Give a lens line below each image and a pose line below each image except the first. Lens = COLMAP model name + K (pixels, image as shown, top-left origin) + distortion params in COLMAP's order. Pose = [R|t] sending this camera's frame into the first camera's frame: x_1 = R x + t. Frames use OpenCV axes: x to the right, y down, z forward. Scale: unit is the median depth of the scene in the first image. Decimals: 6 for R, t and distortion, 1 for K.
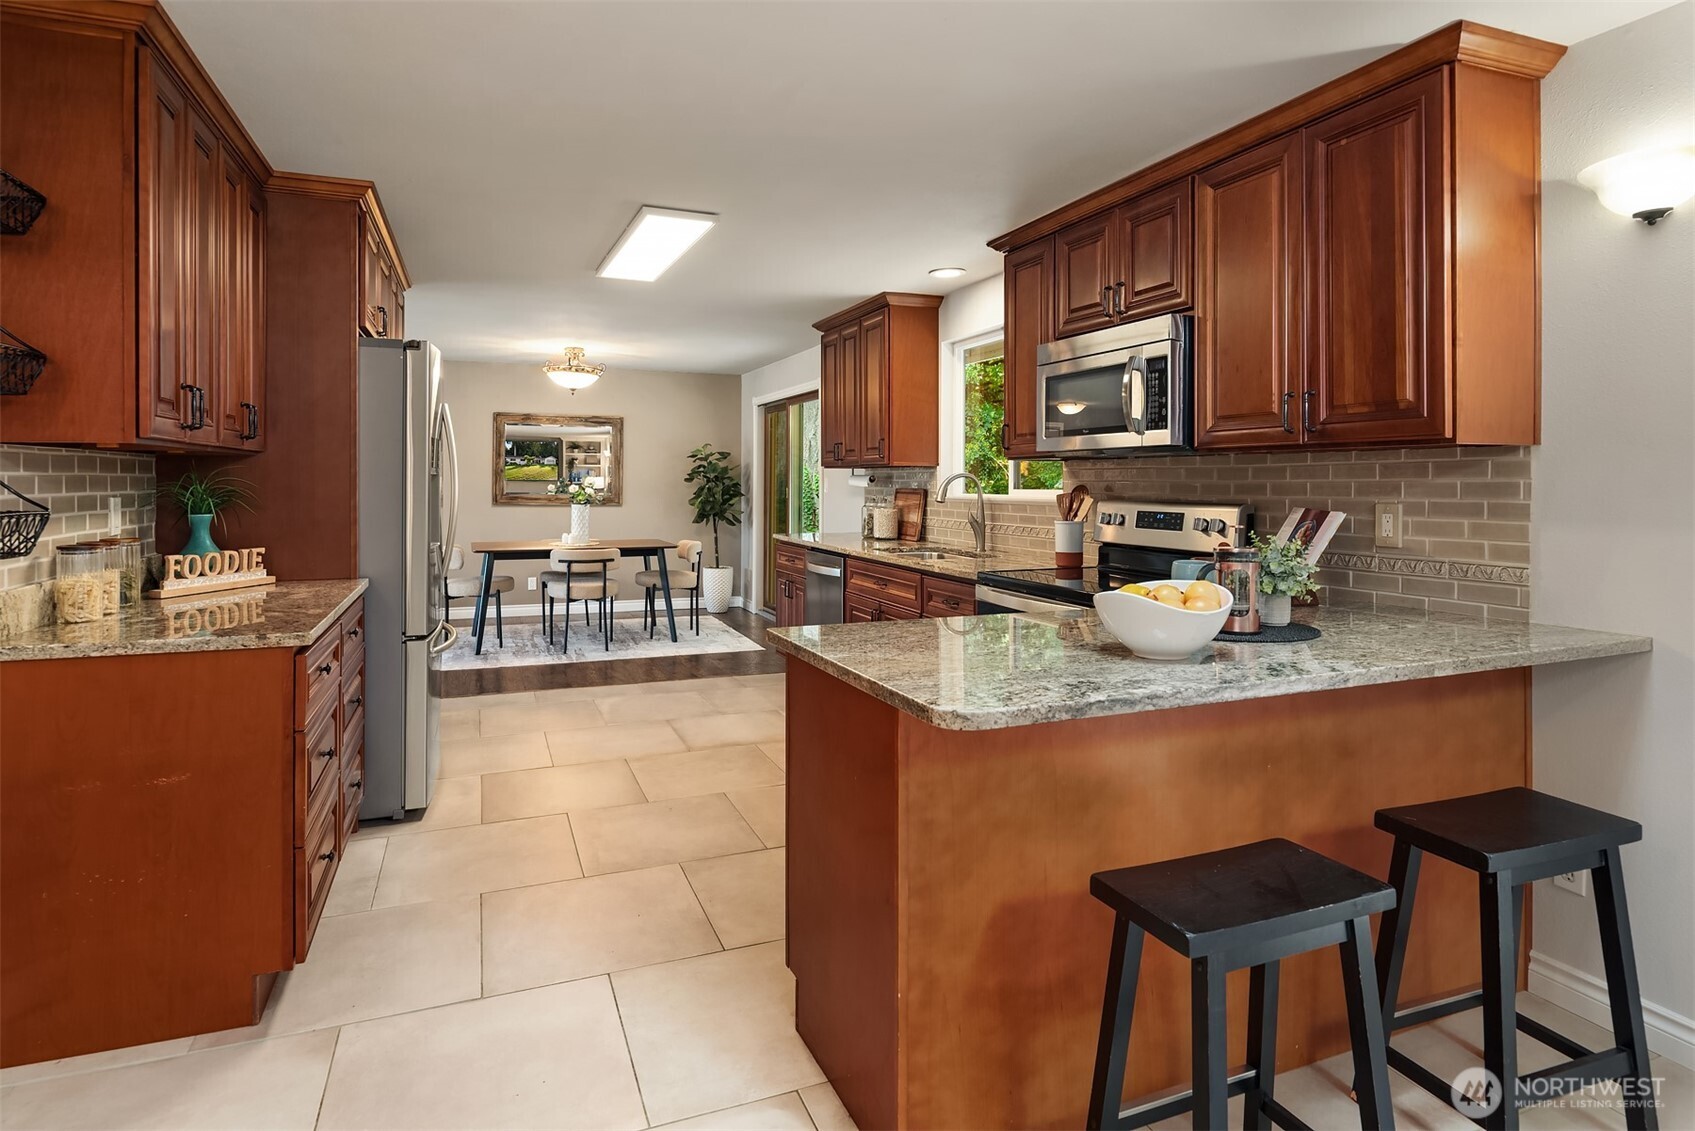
lens RADIAL K [[930.5, 0, 843.0], [0, 930.5, 473.0], [0, 0, 1]] dist [0.001049, -0.006930]
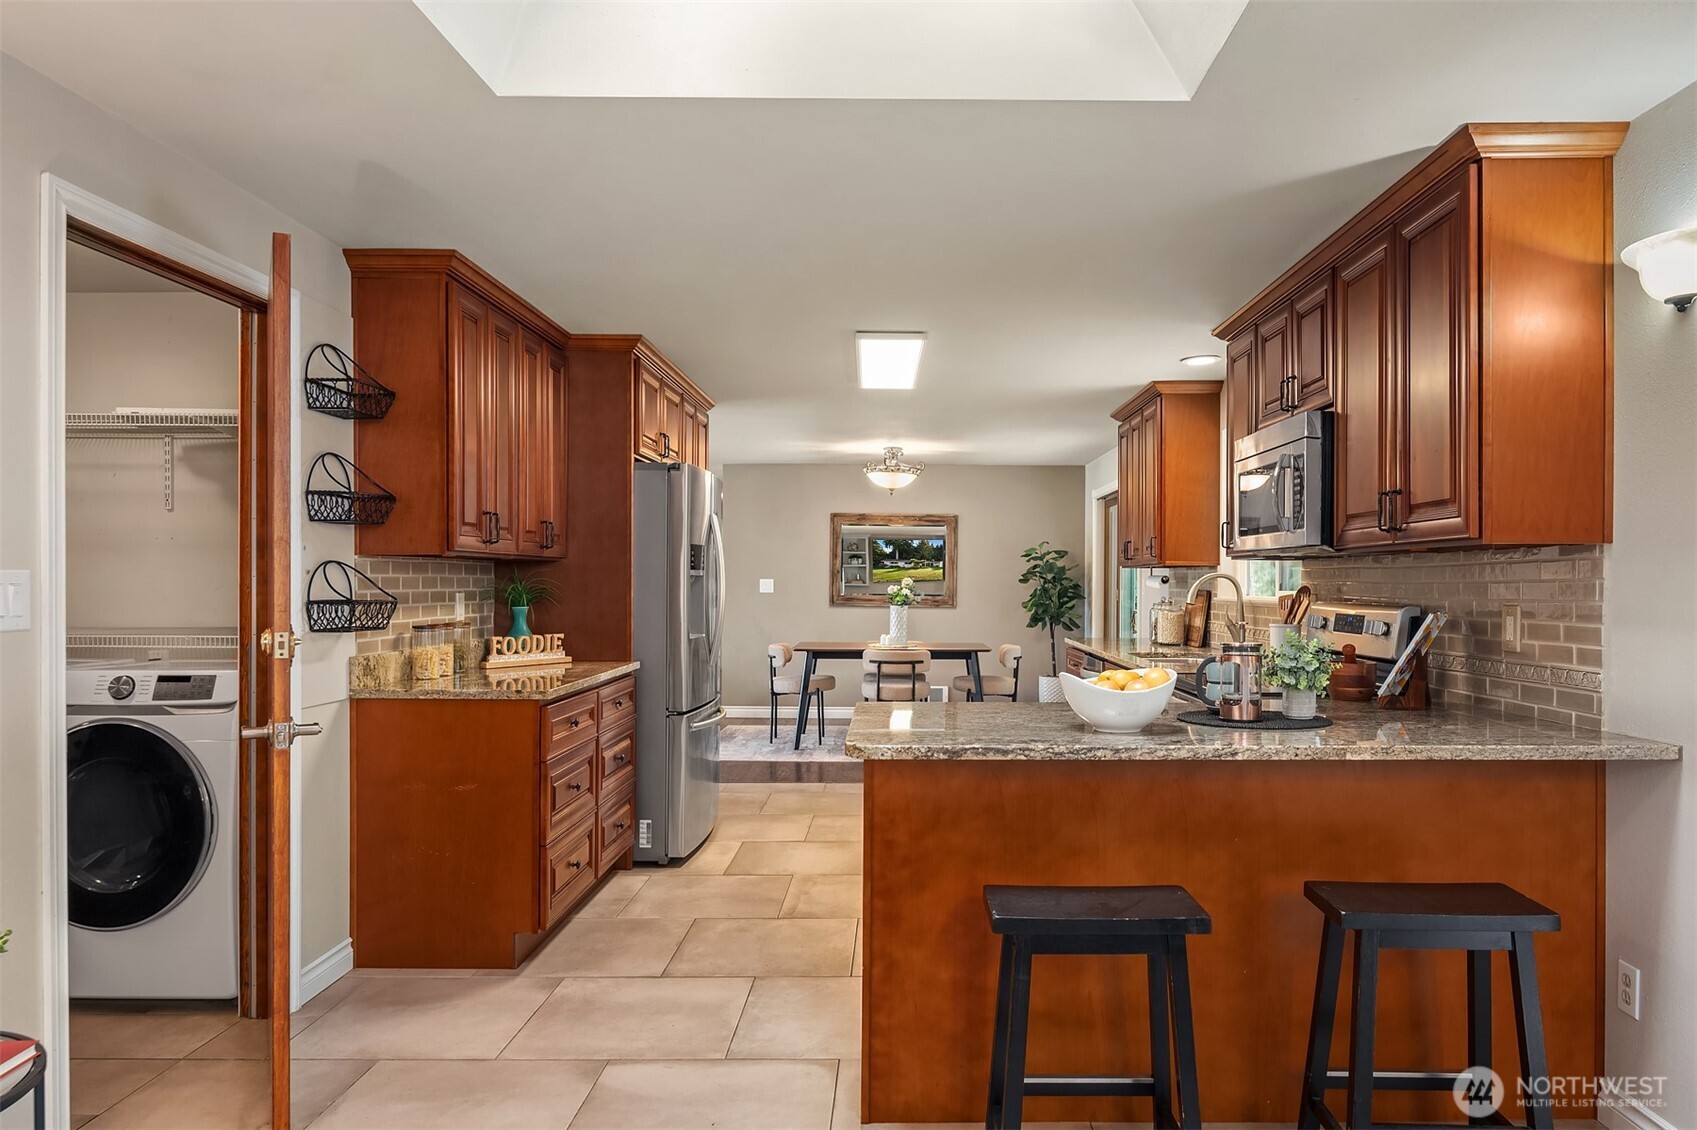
lens RADIAL K [[1060.1, 0, 848.5], [0, 1060.1, 565.0], [0, 0, 1]] dist [0.000032, -0.000048]
pose [[0.926152, -0.005073, -0.377117, 0.288463], [0.002107, 0.999964, -0.008277, -0.000456], [0.377145, 0.006871, 0.926129, -0.193719]]
